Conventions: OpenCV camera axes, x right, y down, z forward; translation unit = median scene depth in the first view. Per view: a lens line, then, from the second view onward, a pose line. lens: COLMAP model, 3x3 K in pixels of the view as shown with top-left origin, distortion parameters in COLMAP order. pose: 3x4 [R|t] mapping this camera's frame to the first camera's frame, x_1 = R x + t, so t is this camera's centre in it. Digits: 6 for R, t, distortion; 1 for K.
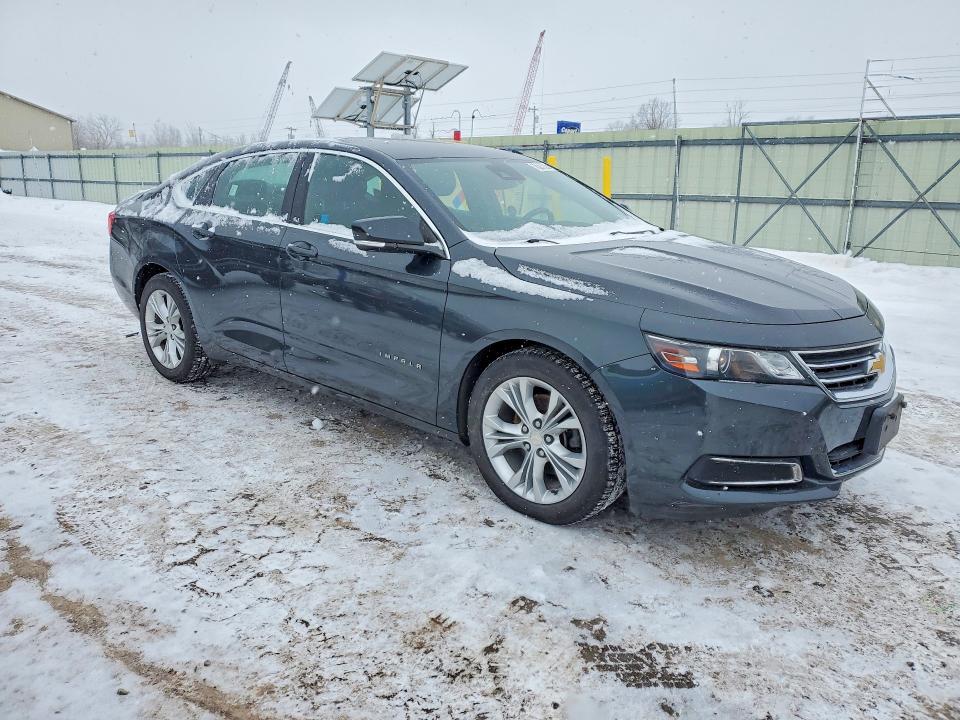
lens RADIAL K [[768.5, 0, 480.0], [0, 768.5, 360.0], [0, 0, 1]] dist [0.025913, 0.002860]
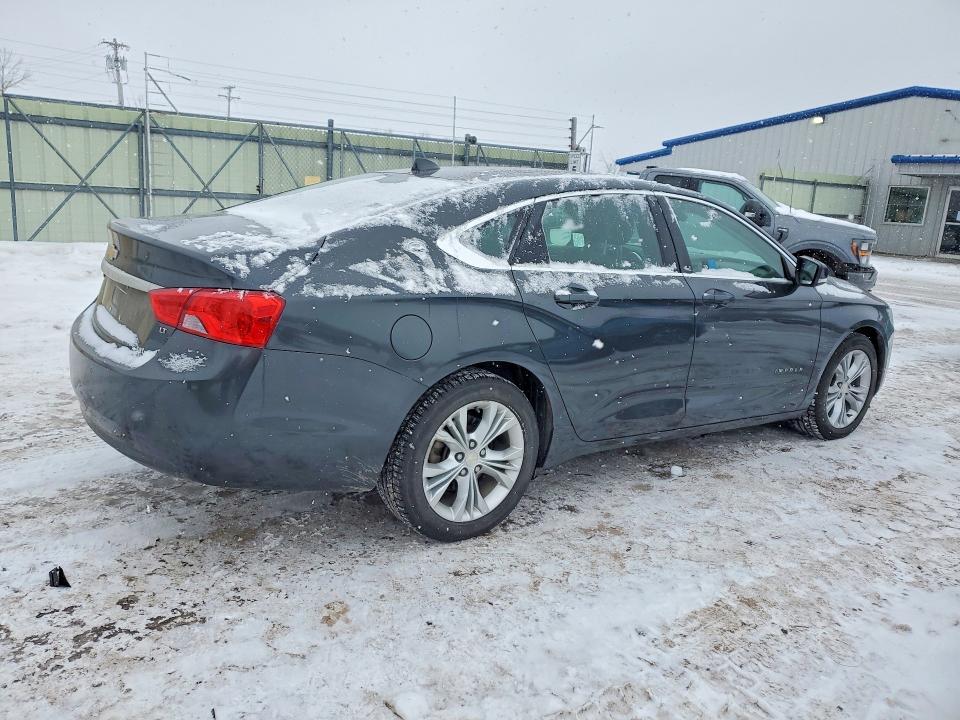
lens RADIAL K [[750.0, 0, 486.8], [0, 750.0, 356.0], [0, 0, 1]] dist [0.015354, 0.008827]
pose [[0.212586, -0.221424, 0.951724, -1.137348], [0.172191, 0.967234, 0.186570, -0.277809], [-0.961851, 0.124216, 0.243748, 0.970335]]
